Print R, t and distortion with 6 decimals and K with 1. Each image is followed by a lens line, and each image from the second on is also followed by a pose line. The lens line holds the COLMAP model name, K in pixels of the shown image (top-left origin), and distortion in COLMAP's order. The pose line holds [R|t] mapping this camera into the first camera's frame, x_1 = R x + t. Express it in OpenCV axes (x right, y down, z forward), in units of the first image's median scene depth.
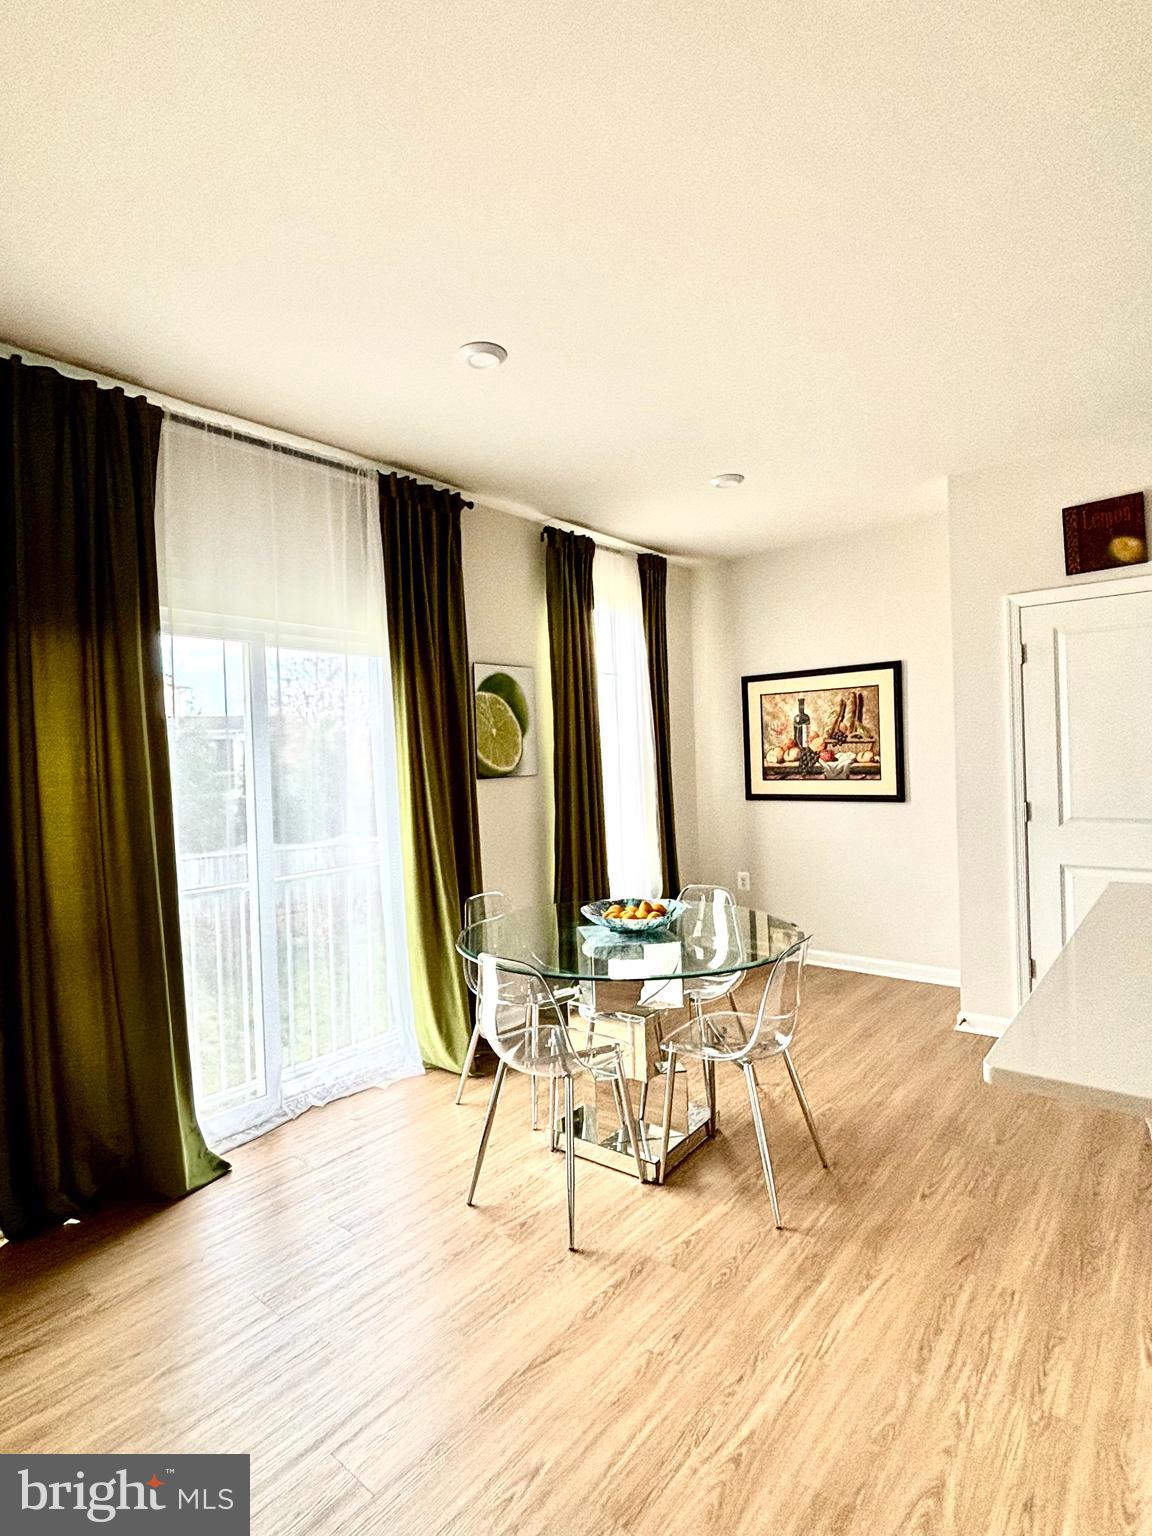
lens RADIAL K [[756.9, 0, 596.7], [0, 756.9, 769.9], [0, 0, 1]] dist [0.001151, -0.026682]
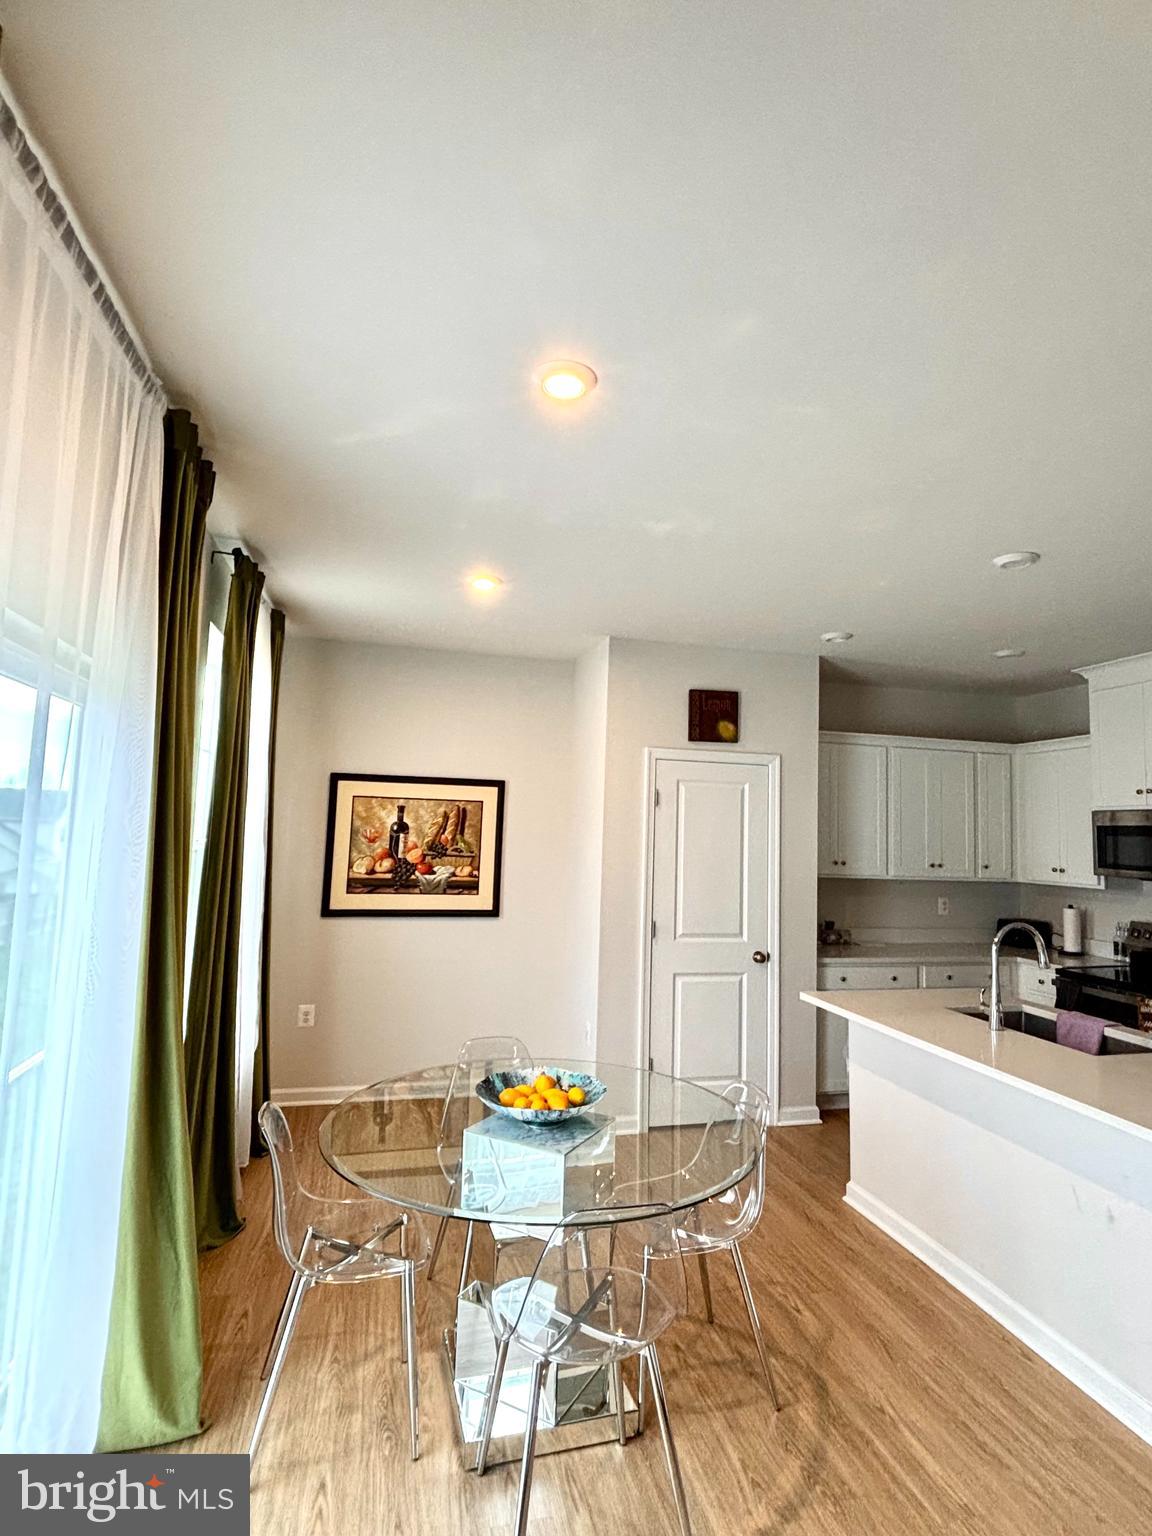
lens RADIAL K [[756.9, 0, 596.7], [0, 756.9, 769.9], [0, 0, 1]] dist [0.001151, -0.026682]
pose [[0.590982, 0.120769, 0.797594, -0.343379], [-0.034112, 0.991587, -0.124868, -0.030066], [-0.805963, 0.046587, 0.590129, 0.258464]]
